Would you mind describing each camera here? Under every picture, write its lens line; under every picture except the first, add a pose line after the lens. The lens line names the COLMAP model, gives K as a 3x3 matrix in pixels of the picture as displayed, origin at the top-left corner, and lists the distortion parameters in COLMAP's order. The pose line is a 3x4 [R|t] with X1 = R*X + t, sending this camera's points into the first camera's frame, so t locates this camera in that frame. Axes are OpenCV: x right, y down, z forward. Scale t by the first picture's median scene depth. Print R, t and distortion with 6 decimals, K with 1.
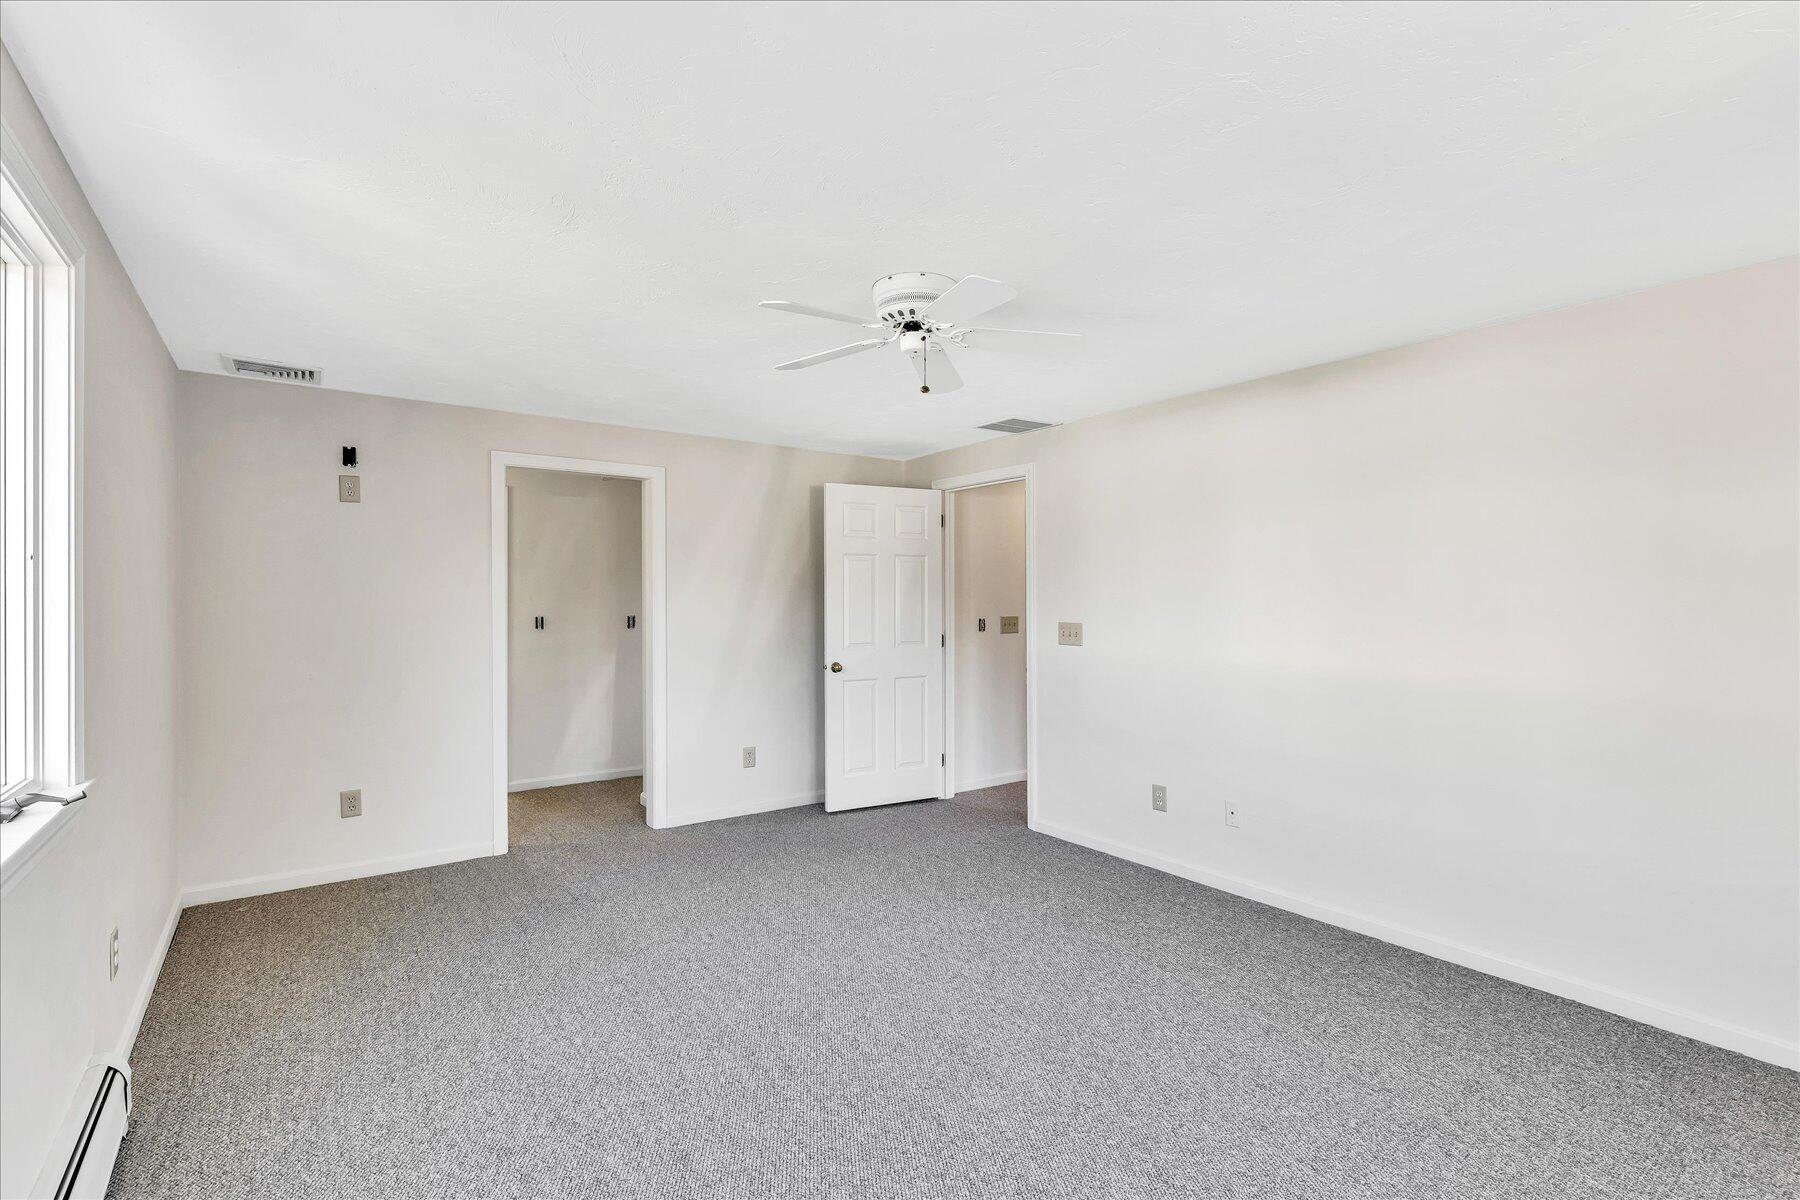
lens RADIAL K [[815.1, 0, 898.1], [0, 815.1, 607.1], [0, 0, 1]] dist [0.006912, -0.000847]
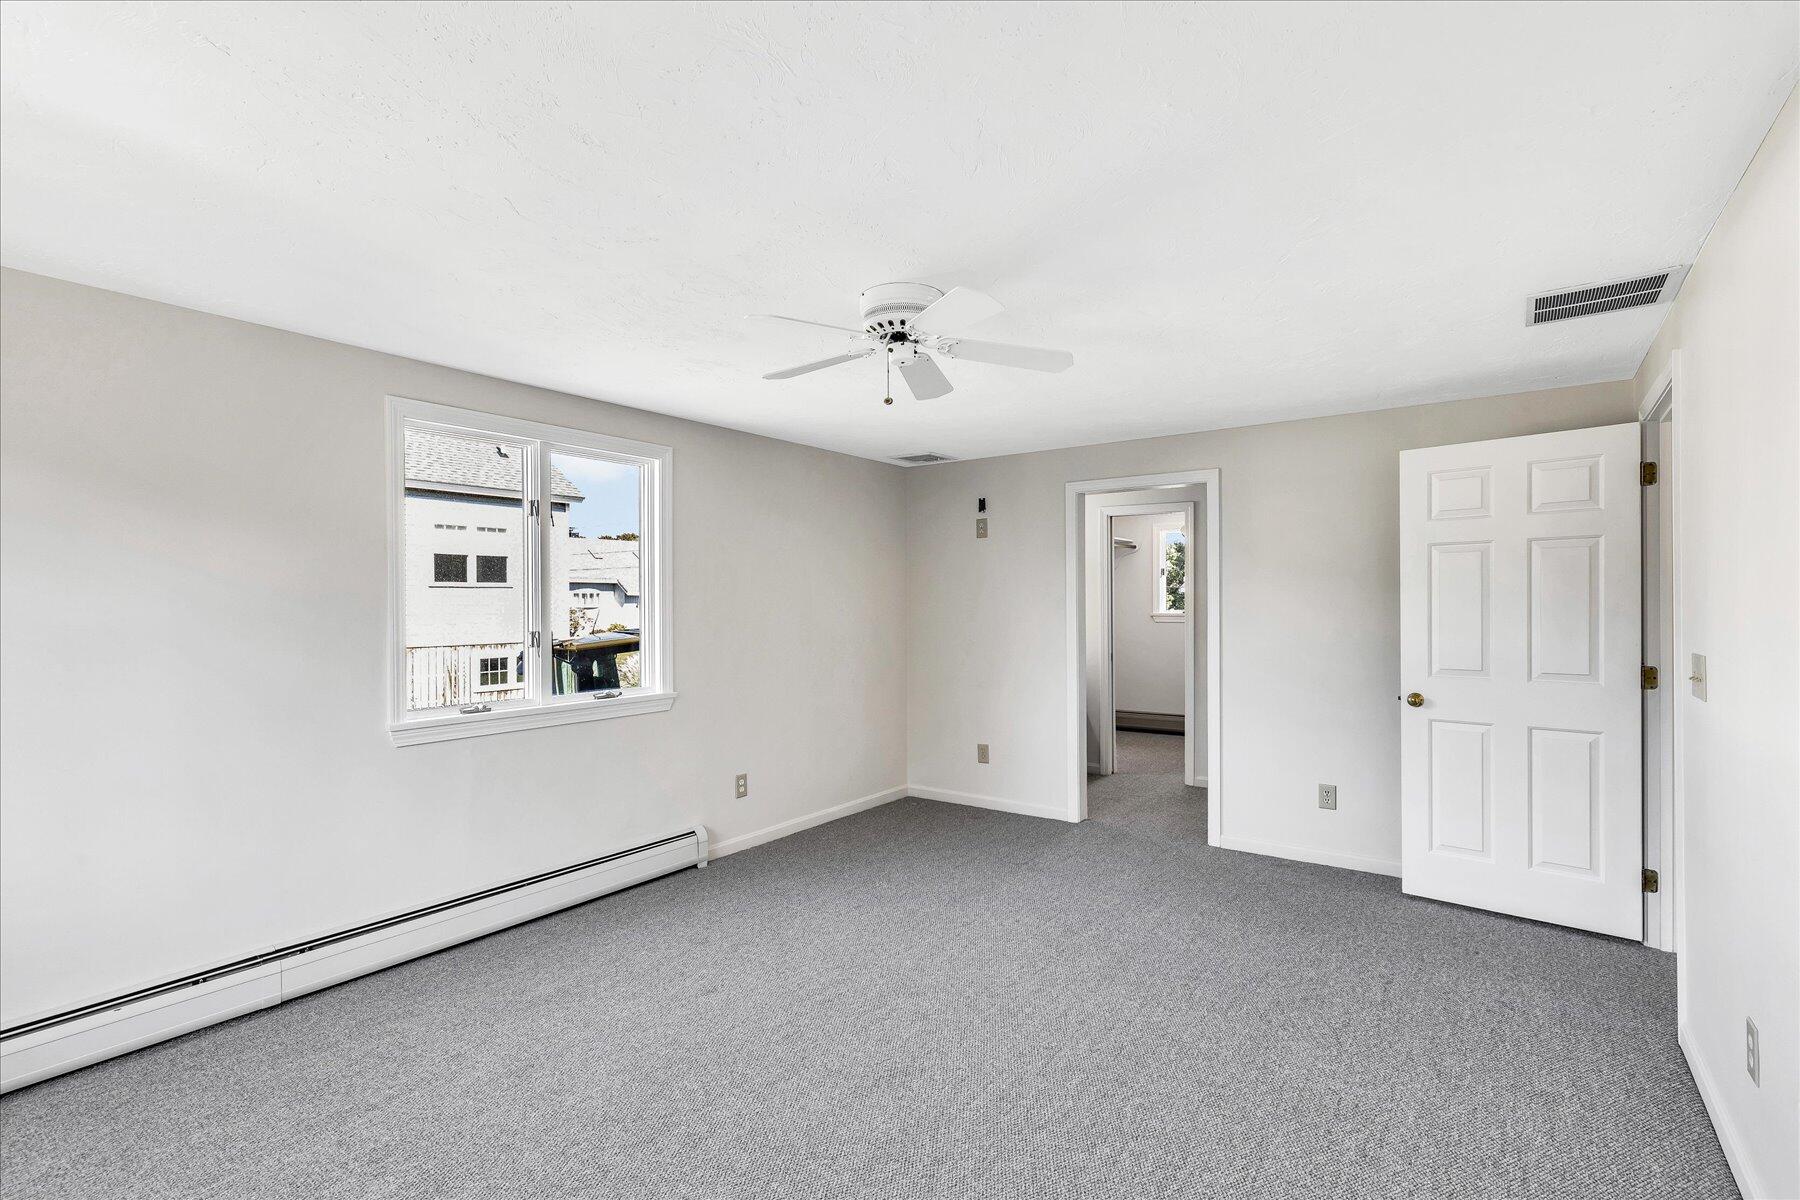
lens RADIAL K [[815.1, 0, 906.0], [0, 815.1, 603.7], [0, 0, 1]] dist [0.006912, -0.000847]
pose [[0.326635, -0.003151, -0.945145, 0.602239], [-0.008325, 0.999946, -0.006210, -0.005111], [0.945114, 0.009897, 0.326591, 0.416425]]
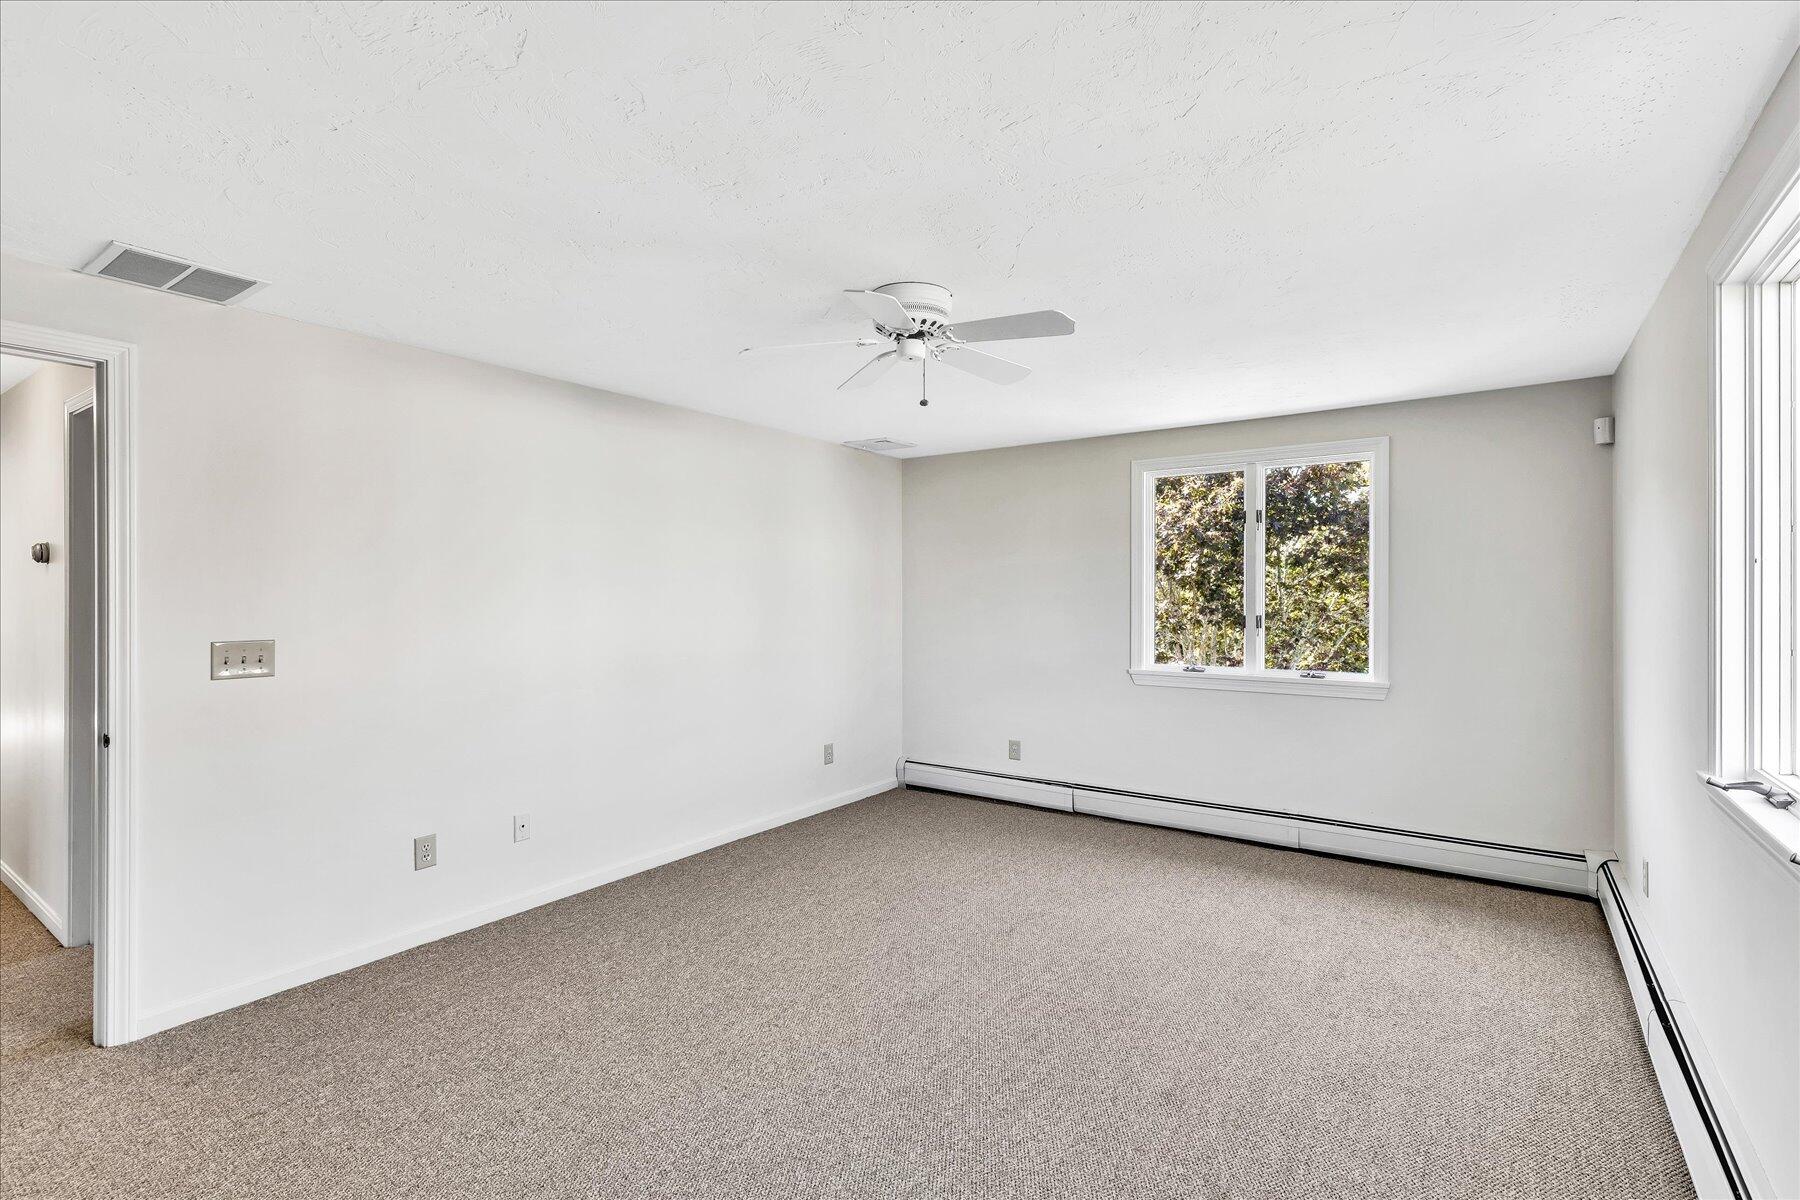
lens RADIAL K [[815.1, 0, 916.4], [0, 815.1, 602.1], [0, 0, 1]] dist [0.006912, -0.000847]
pose [[-0.328372, -0.006391, 0.944527, -0.591759], [0.011550, 0.999875, 0.010780, -0.010059], [-0.944478, 0.014449, -0.328258, 0.826191]]
